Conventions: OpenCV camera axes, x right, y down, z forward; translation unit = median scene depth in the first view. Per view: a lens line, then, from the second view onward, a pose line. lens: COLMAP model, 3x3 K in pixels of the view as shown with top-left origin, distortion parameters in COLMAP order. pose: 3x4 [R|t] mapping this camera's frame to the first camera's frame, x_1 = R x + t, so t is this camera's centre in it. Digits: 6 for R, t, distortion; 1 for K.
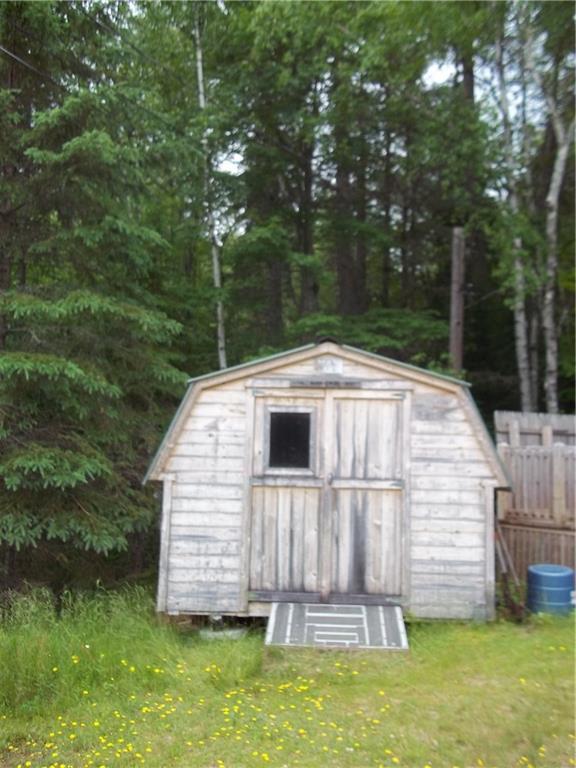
lens RADIAL K [[724.1, 0, 286.8], [0, 724.1, 384.5], [0, 0, 1]] dist [0.005376, 0.000000]
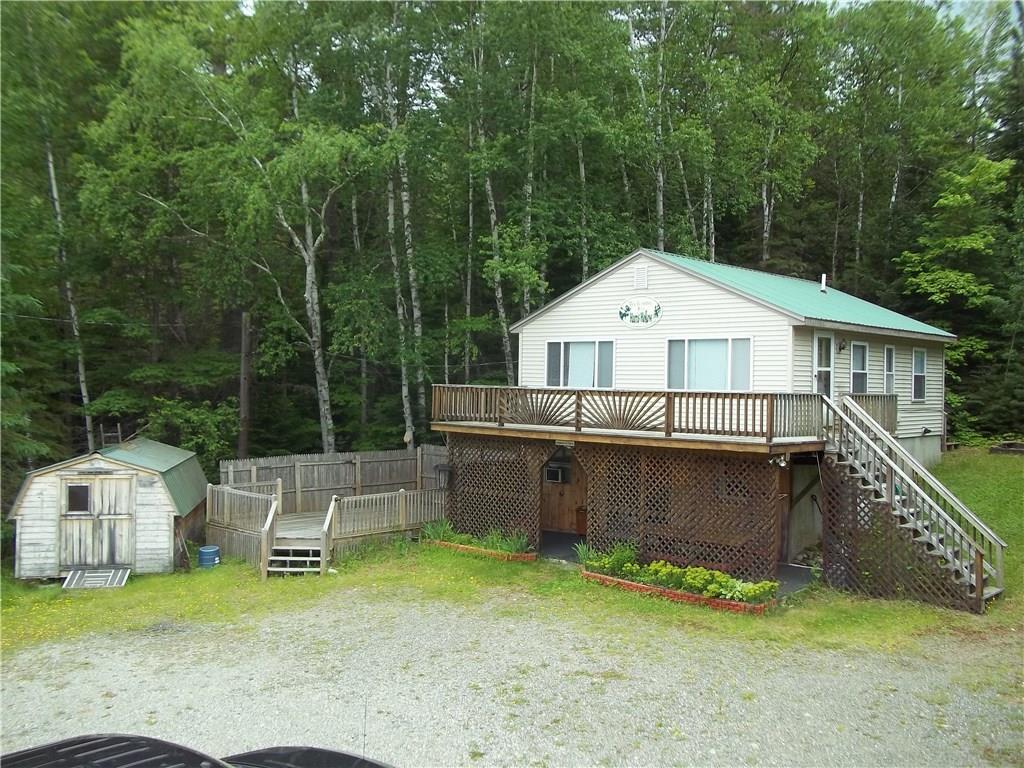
lens RADIAL K [[965.5, 0, 513.4], [0, 965.5, 383.8], [0, 0, 1]] dist [0.005376, 0.000000]
pose [[0.969587, -0.015078, 0.244282, 0.579901], [-0.015226, 0.992451, 0.121691, -0.653573], [-0.244273, -0.121710, 0.962038, -2.128236]]
